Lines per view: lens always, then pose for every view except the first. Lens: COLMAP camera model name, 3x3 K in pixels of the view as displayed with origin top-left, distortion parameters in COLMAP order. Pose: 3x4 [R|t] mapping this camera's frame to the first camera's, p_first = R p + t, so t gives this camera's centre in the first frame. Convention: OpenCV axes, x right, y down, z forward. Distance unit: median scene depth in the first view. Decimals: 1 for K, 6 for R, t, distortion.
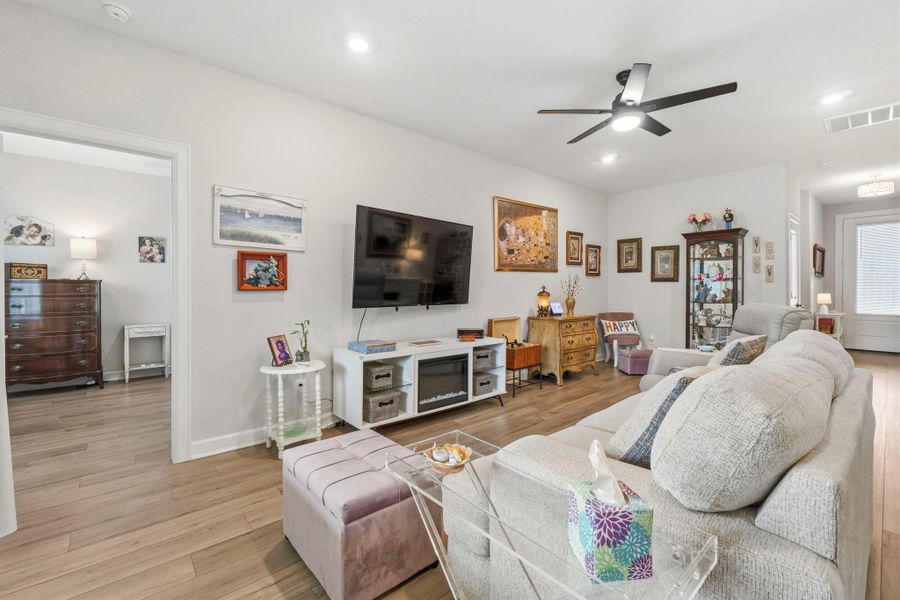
lens RADIAL K [[384.6, 0, 449.0], [0, 384.6, 292.3], [0, 0, 1]] dist [-0.006763, 0.002526]
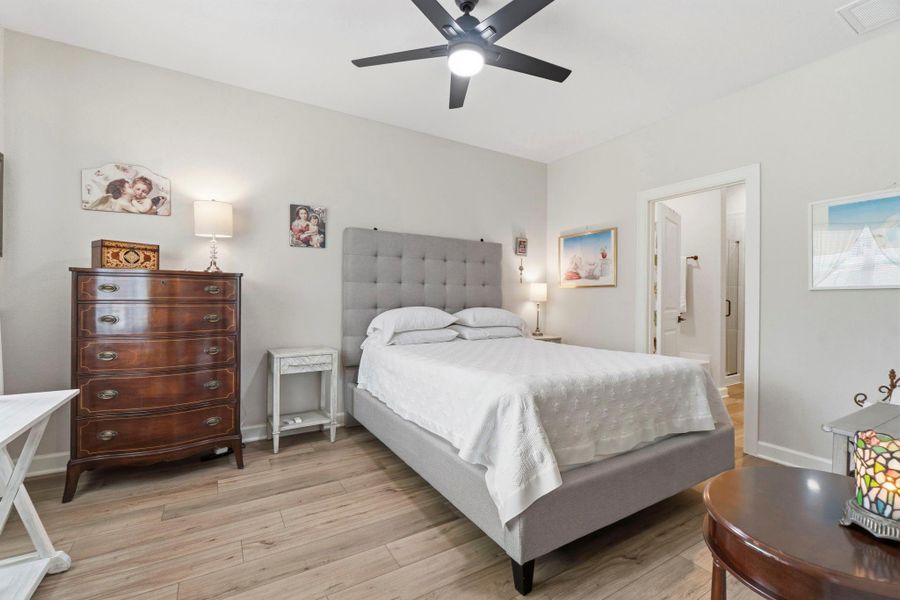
lens RADIAL K [[384.6, 0, 452.8], [0, 384.6, 298.9], [0, 0, 1]] dist [-0.006763, 0.002526]
pose [[0.984436, 0.010833, -0.175410, -0.509341], [-0.010465, 0.999941, 0.003020, 0.000763], [0.175432, -0.001137, 0.984491, 0.506012]]
